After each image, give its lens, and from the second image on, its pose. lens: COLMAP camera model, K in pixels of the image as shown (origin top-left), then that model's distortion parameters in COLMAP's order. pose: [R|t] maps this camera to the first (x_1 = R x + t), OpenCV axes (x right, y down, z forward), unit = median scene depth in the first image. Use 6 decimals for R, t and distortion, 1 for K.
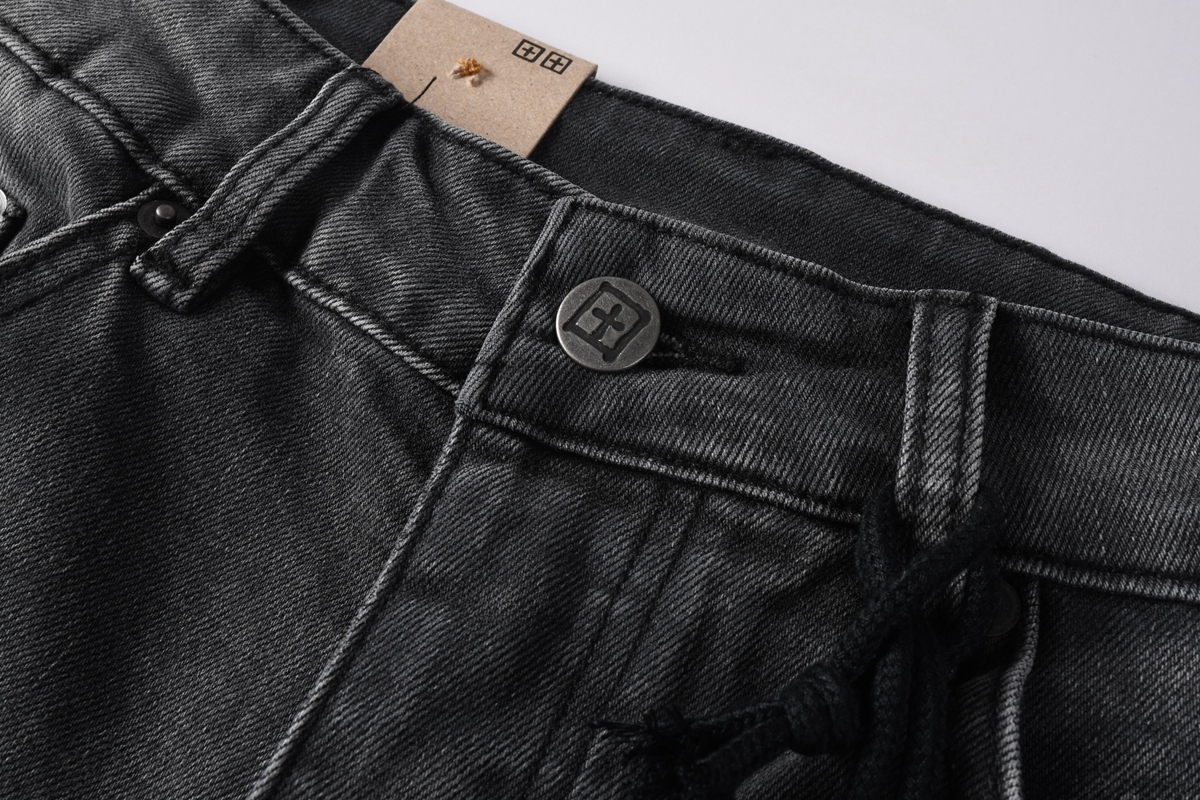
lens RADIAL K [[1299.2, 0, 600.0], [0, 1299.2, 400.0], [0, 0, 1]] dist [-0.548024, 3.046232]
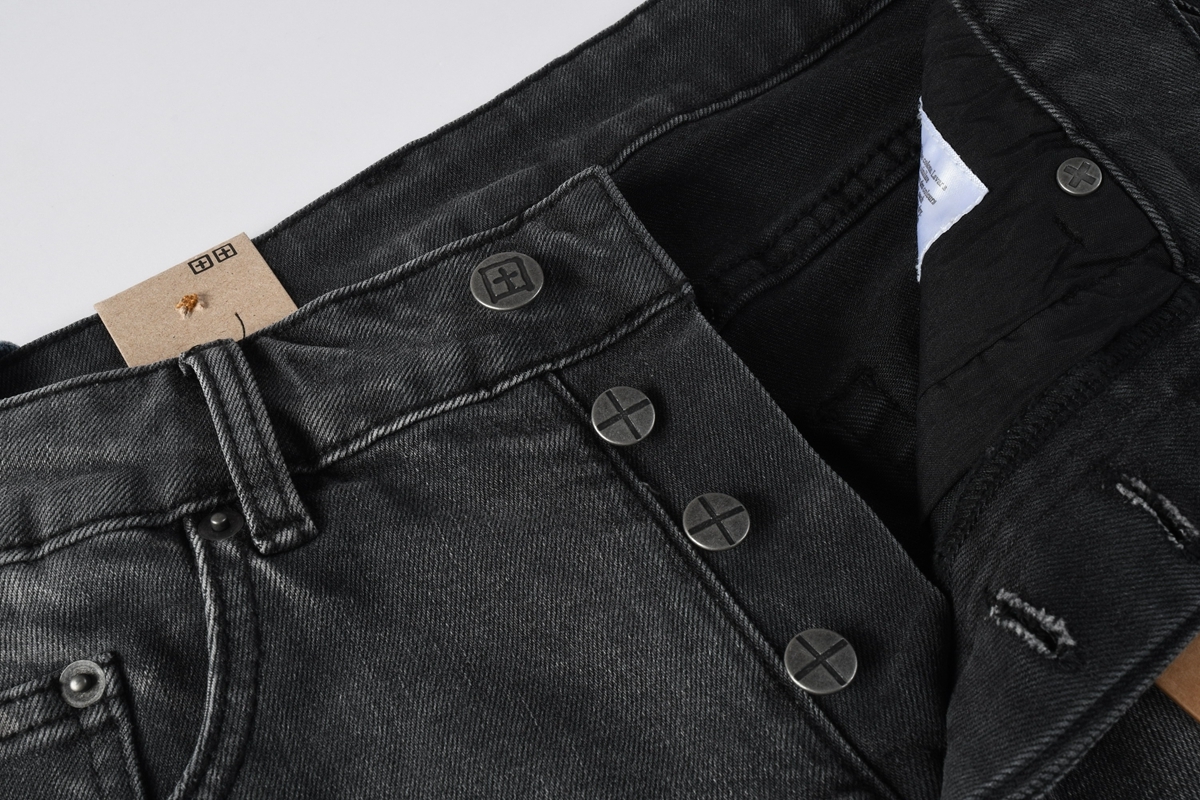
lens RADIAL K [[1299.2, 0, 600.0], [0, 1299.2, 400.0], [0, 0, 1]] dist [-0.548024, 3.046232]
pose [[0.451665, -0.780740, 0.431792, -0.635197], [0.775309, 0.582943, 0.243050, -0.233572], [-0.441469, 0.224995, 0.868610, -0.286649]]
